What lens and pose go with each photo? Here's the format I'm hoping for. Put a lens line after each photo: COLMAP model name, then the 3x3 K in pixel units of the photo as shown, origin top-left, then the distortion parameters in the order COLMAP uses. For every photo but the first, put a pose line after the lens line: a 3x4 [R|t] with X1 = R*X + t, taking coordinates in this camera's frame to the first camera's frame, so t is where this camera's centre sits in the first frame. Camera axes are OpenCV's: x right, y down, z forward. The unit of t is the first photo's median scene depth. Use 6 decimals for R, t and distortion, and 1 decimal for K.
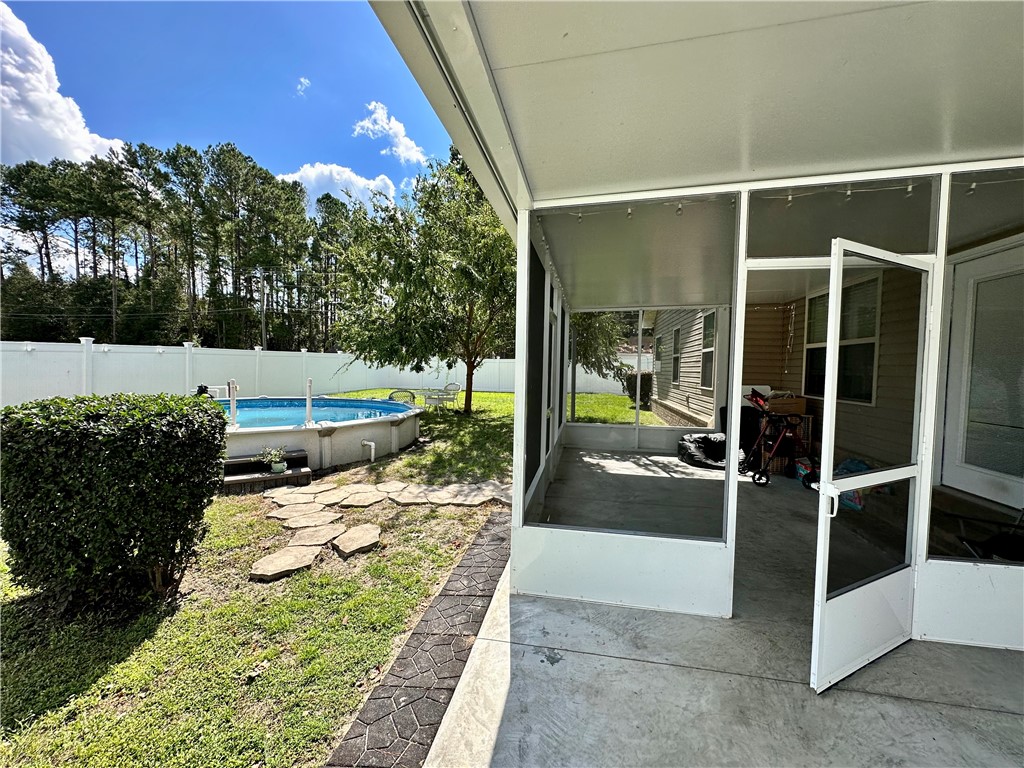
lens RADIAL K [[408.9, 0, 508.1], [0, 408.9, 382.4], [0, 0, 1]] dist [-0.002731, 0.000946]
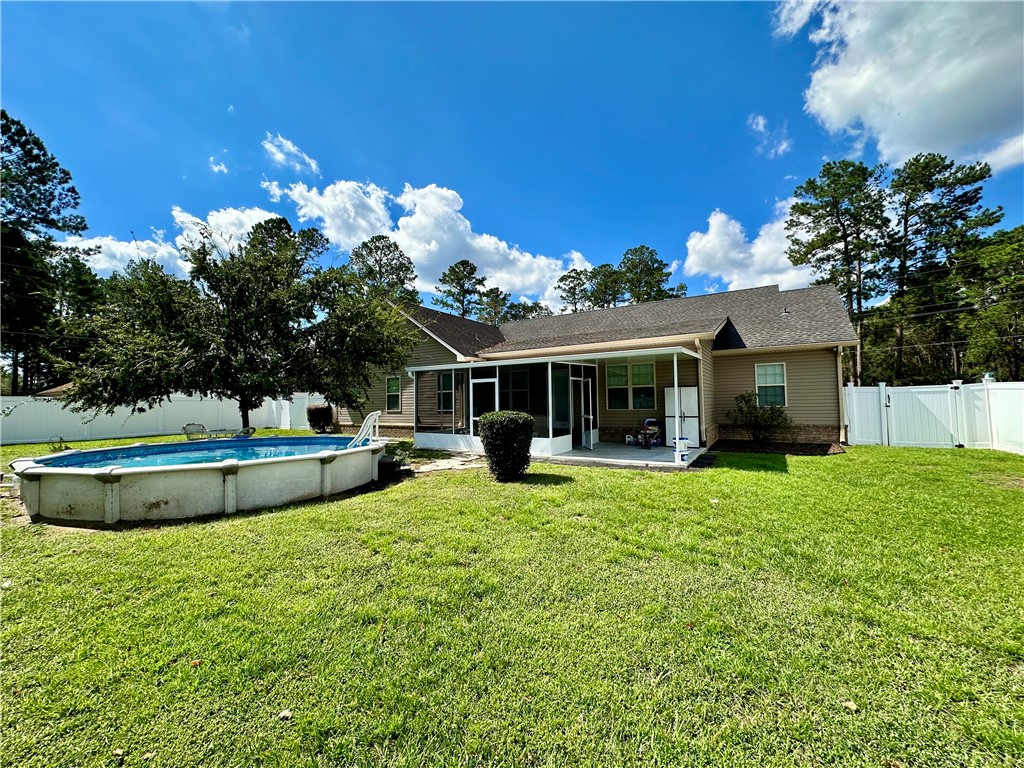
lens RADIAL K [[408.9, 0, 512.7], [0, 408.9, 384.6], [0, 0, 1]] dist [-0.002731, 0.000946]
pose [[0.355089, 0.017819, 0.934663, -2.142639], [0.057415, 0.997515, -0.040830, -0.019733], [-0.933068, 0.068162, 0.353184, -0.057041]]
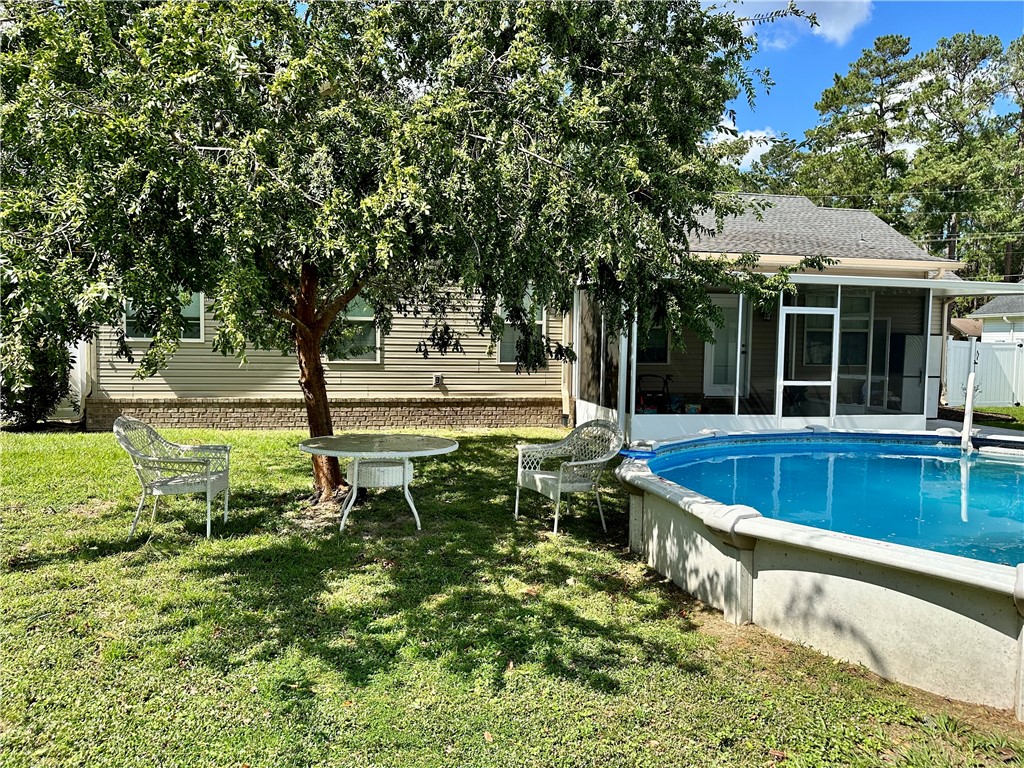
lens RADIAL K [[715.9, 0, 509.9], [0, 715.9, 381.3], [0, 0, 1]] dist [0.060413, -0.070151]
pose [[-0.397001, -0.074711, 0.914772, -1.630803], [0.011953, 0.996176, 0.086547, -0.141360], [-0.917740, 0.045293, -0.394590, 2.755176]]
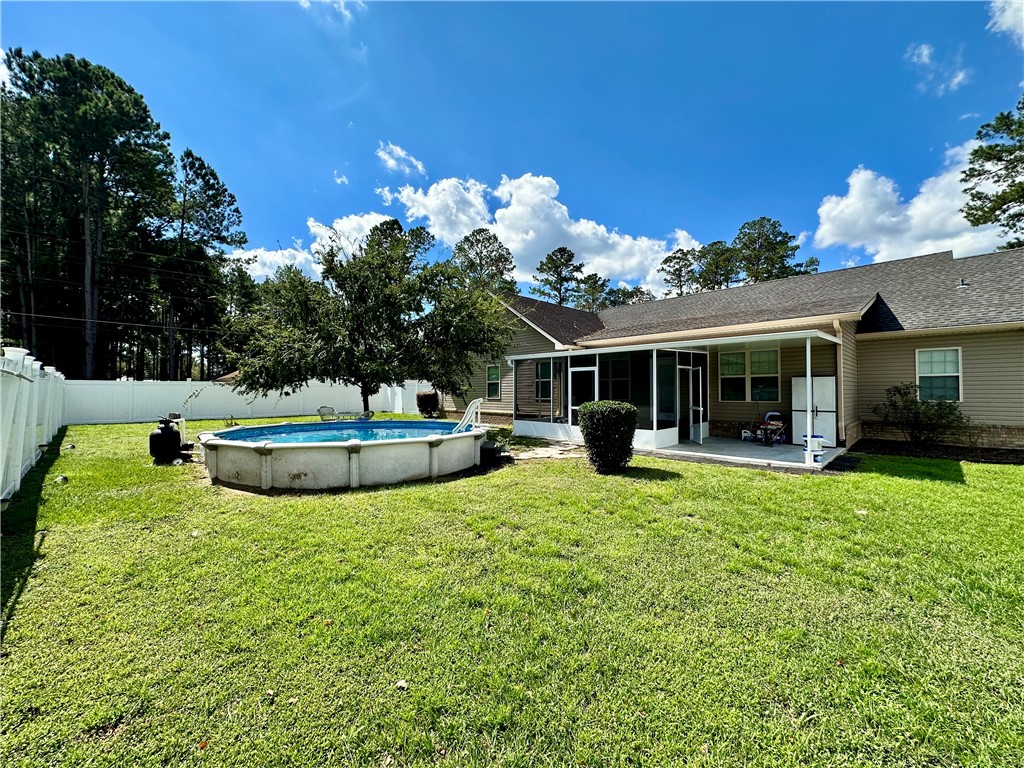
lens RADIAL K [[408.9, 0, 512.8], [0, 408.9, 385.1], [0, 0, 1]] dist [-0.002731, 0.000946]
pose [[0.562232, -0.004497, 0.826968, -2.124157], [0.042887, 0.998798, -0.023726, -0.021186], [-0.825867, 0.048806, 0.561749, -0.030808]]
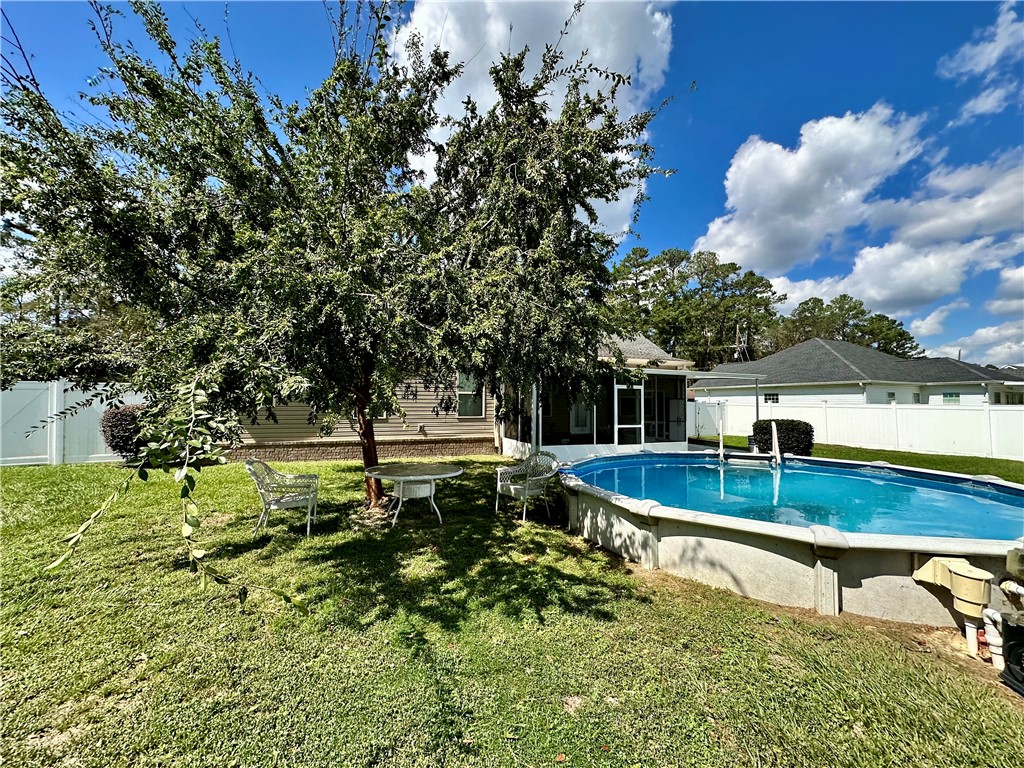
lens RADIAL K [[408.9, 0, 512.7], [0, 408.9, 383.1], [0, 0, 1]] dist [-0.002731, 0.000946]
pose [[-0.550468, 0.019393, 0.834631, -1.538574], [0.014396, 0.999802, -0.013736, -0.154749], [-0.834732, 0.004454, -0.550638, 2.876971]]
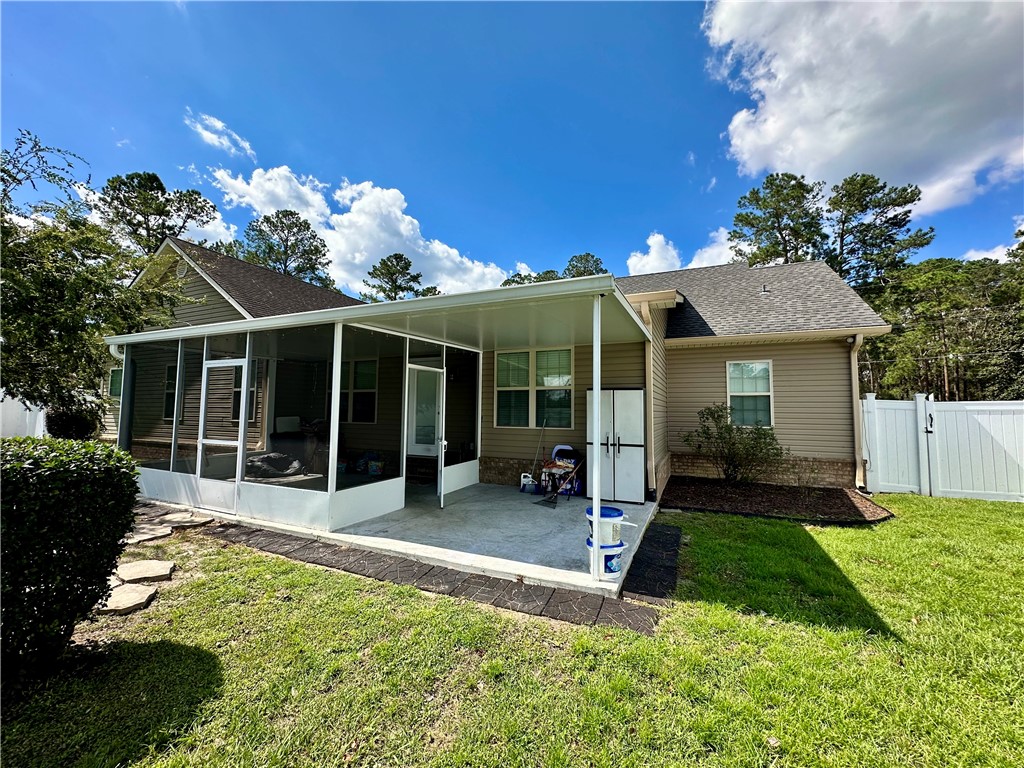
lens RADIAL K [[408.9, 0, 512.3], [0, 408.9, 385.3], [0, 0, 1]] dist [-0.002731, 0.000946]
pose [[0.232967, 0.047951, 0.971302, -0.862771], [0.030470, 0.997933, -0.056574, 0.002934], [-0.972007, 0.042775, 0.231024, -0.114741]]
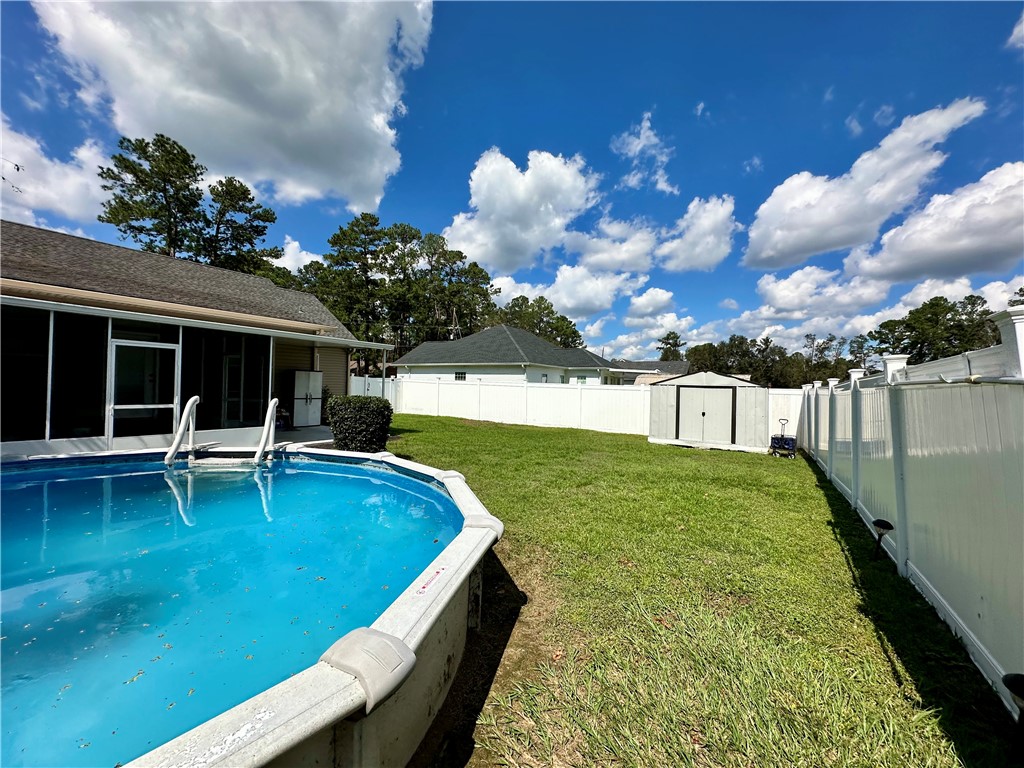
lens RADIAL K [[408.9, 0, 513.3], [0, 408.9, 383.4], [0, 0, 1]] dist [-0.002731, 0.000946]
pose [[-0.926459, -0.040682, 0.374190, -1.729099], [-0.029284, 0.998919, 0.036100, -0.105324], [-0.375255, 0.022488, -0.926649, 1.869016]]
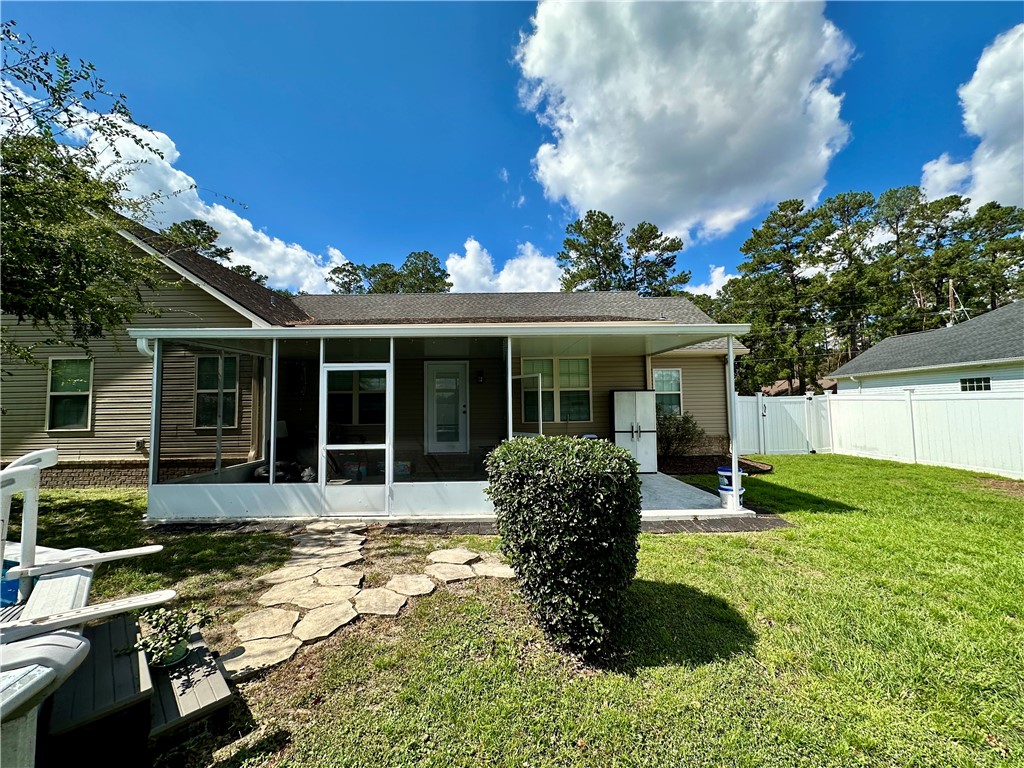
lens RADIAL K [[408.9, 0, 511.7], [0, 408.9, 384.7], [0, 0, 1]] dist [-0.002731, 0.000946]
pose [[-0.202347, 0.041425, 0.978437, -1.145936], [0.047346, 0.998350, -0.032476, -0.043534], [-0.978169, 0.039754, -0.203974, 0.780178]]
